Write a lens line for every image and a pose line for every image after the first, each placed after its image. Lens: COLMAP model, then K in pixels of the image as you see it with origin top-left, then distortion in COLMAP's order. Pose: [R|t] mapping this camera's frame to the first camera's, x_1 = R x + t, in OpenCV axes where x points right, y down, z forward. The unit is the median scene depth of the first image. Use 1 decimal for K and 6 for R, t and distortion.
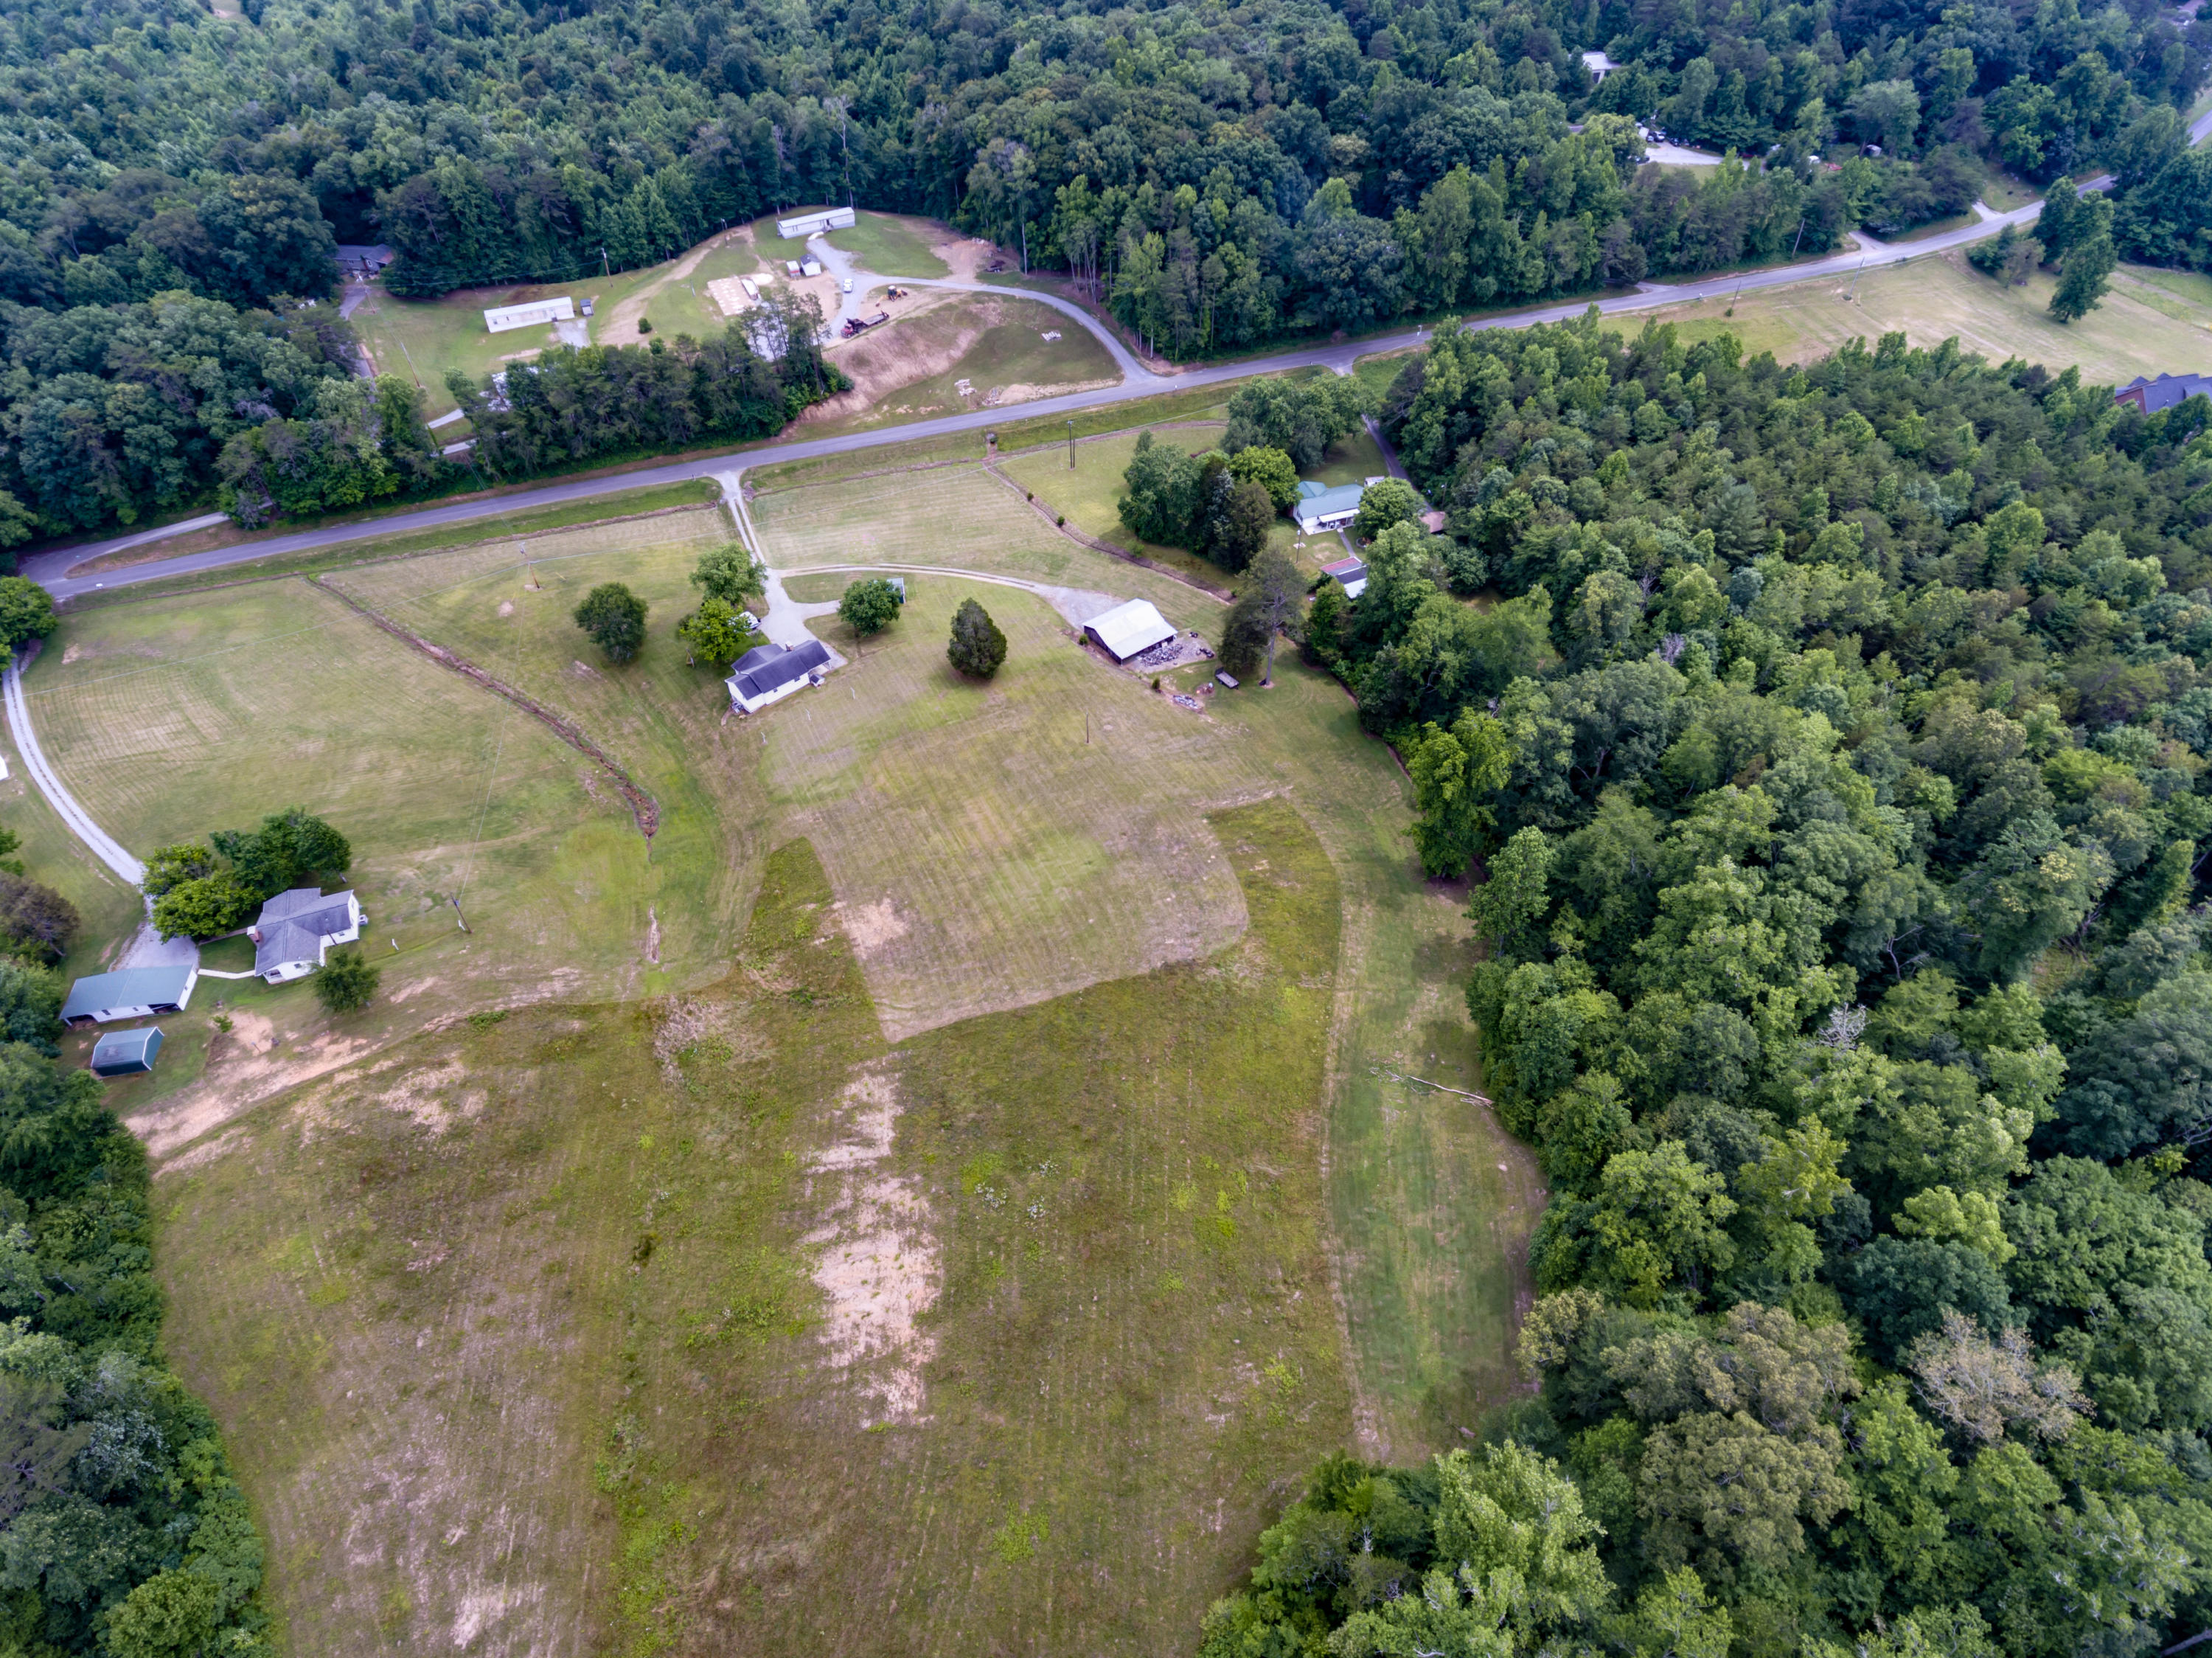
lens RADIAL K [[1305.6, 0, 1110.6], [0, 1305.6, 832.3], [0, 0, 1]] dist [0.001221, 0.000067]
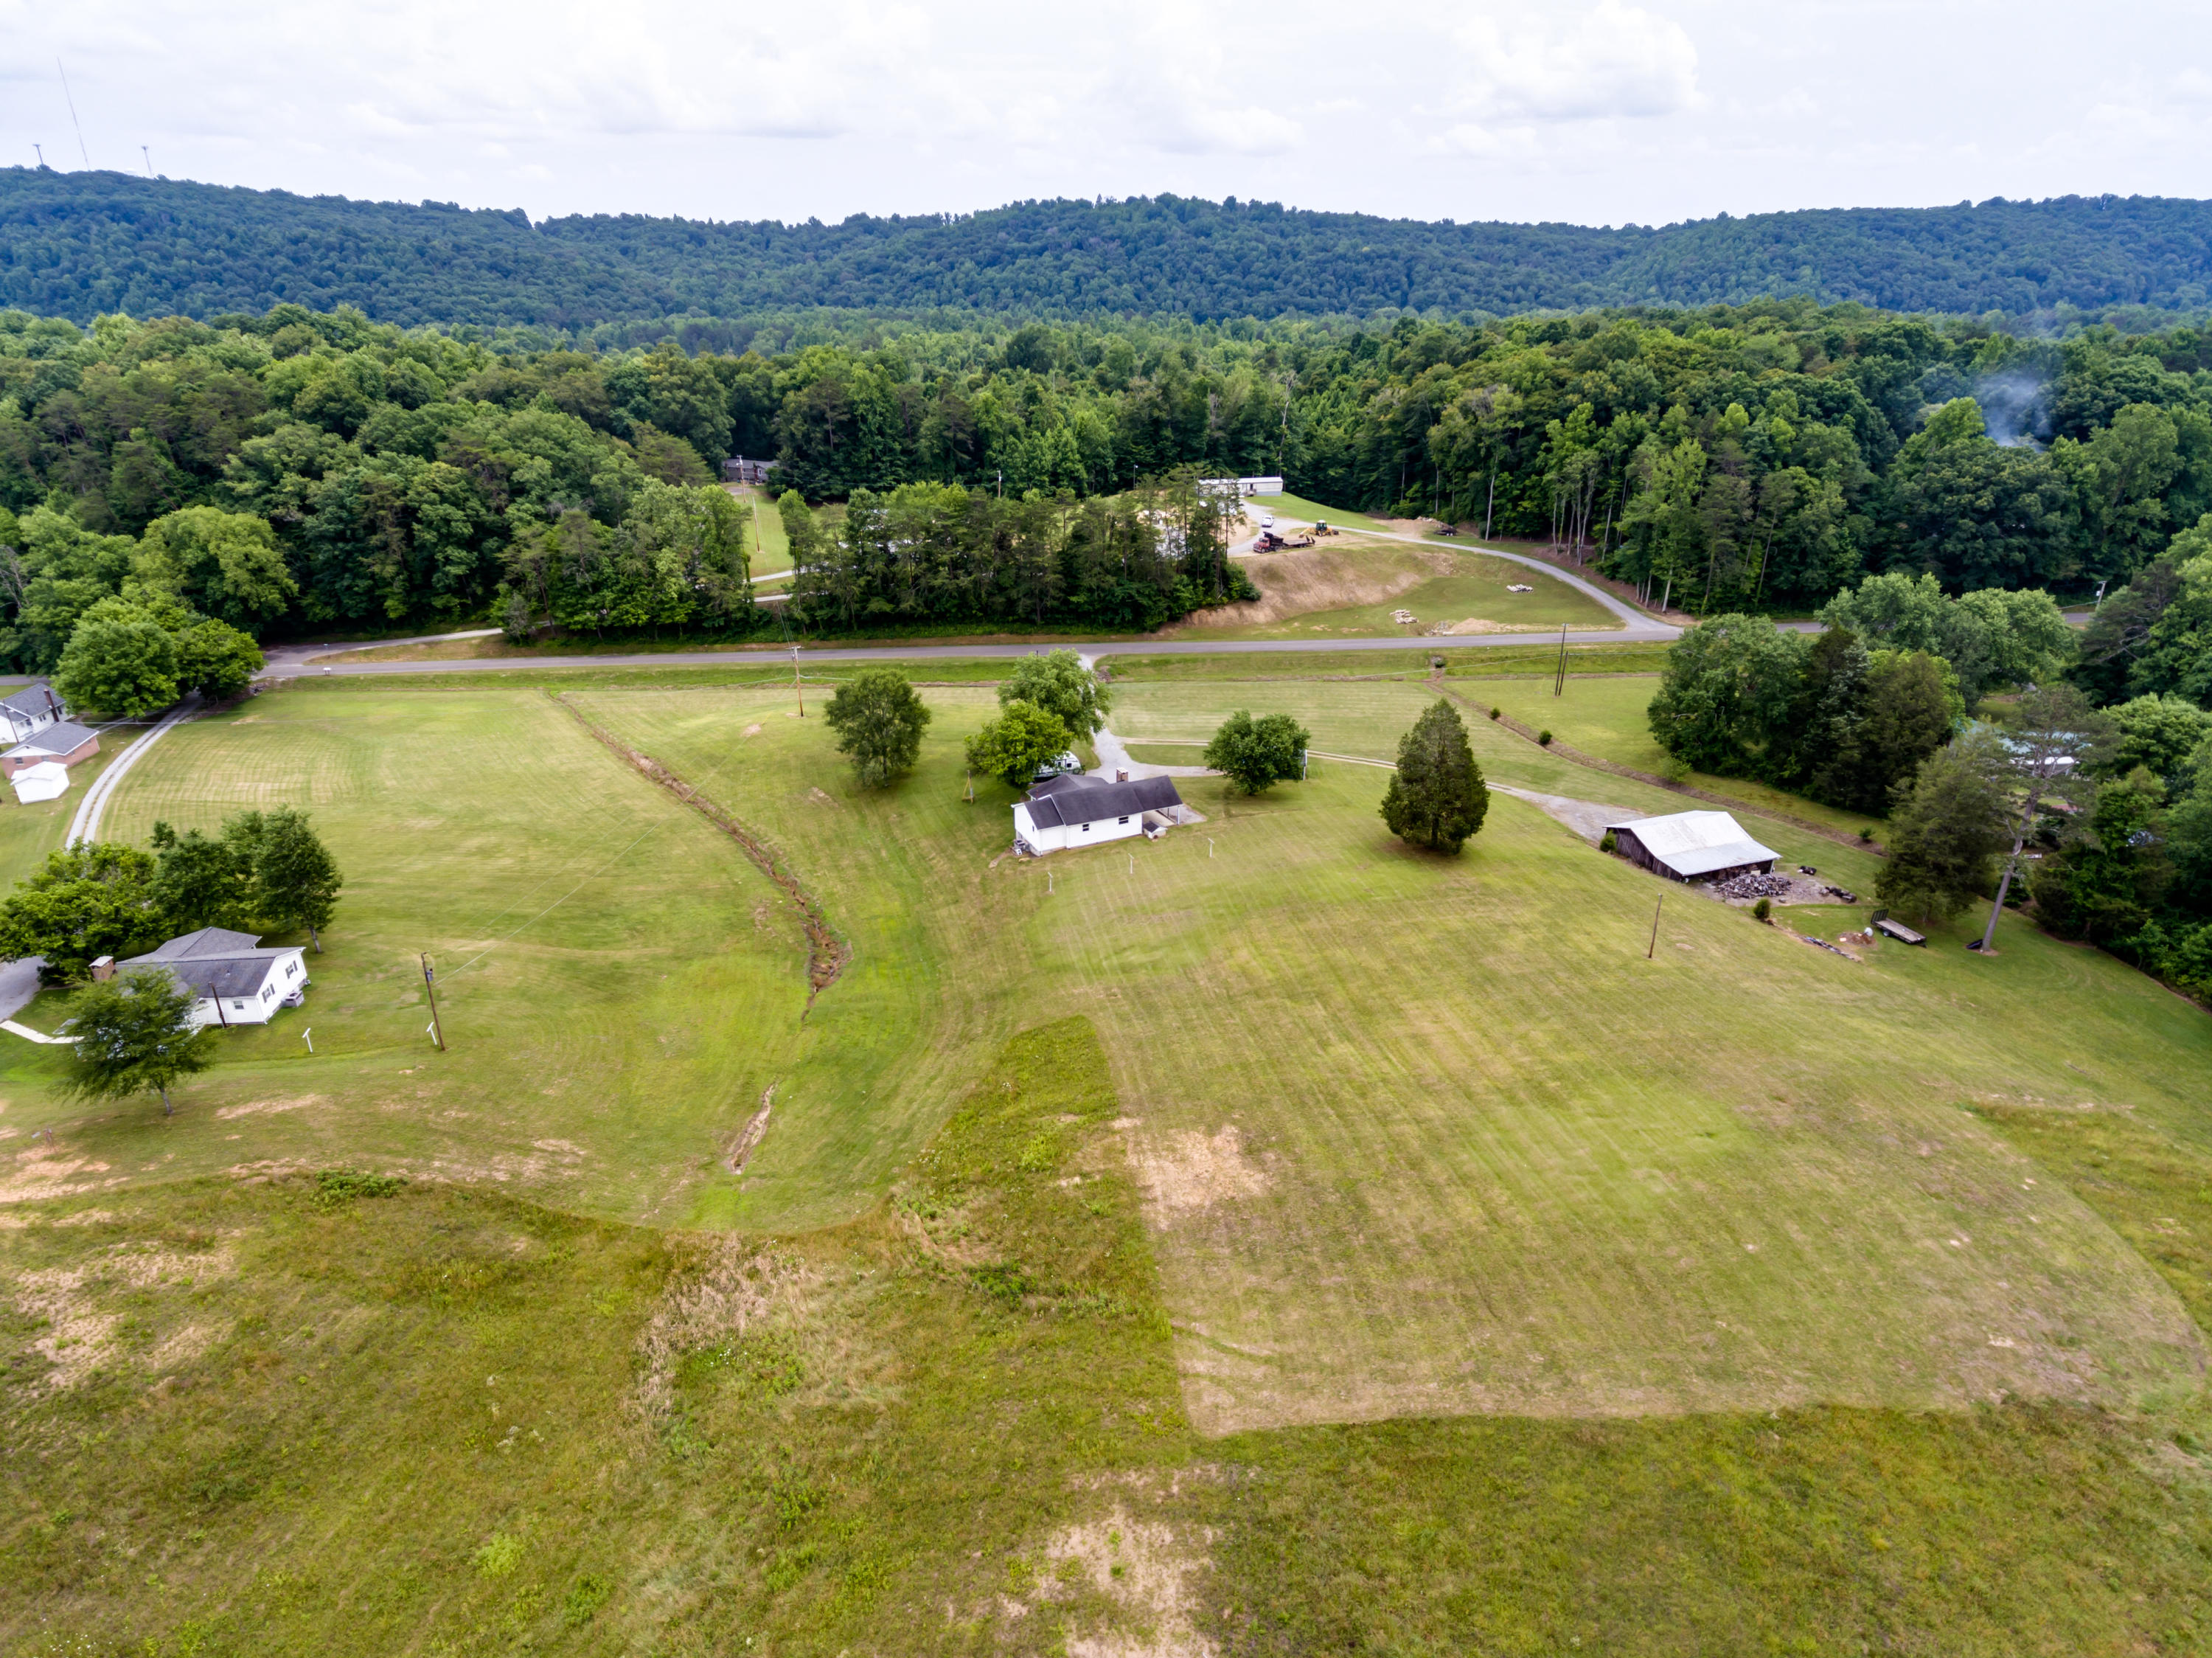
lens RADIAL K [[1305.6, 0, 1100.1], [0, 1305.6, 827.4], [0, 0, 1]] dist [0.001221, 0.000067]
pose [[0.957558, 0.117917, -0.263017, -0.089327], [-0.210322, 0.909792, -0.357831, 0.106033], [0.197096, 0.397962, 0.895980, 0.450552]]
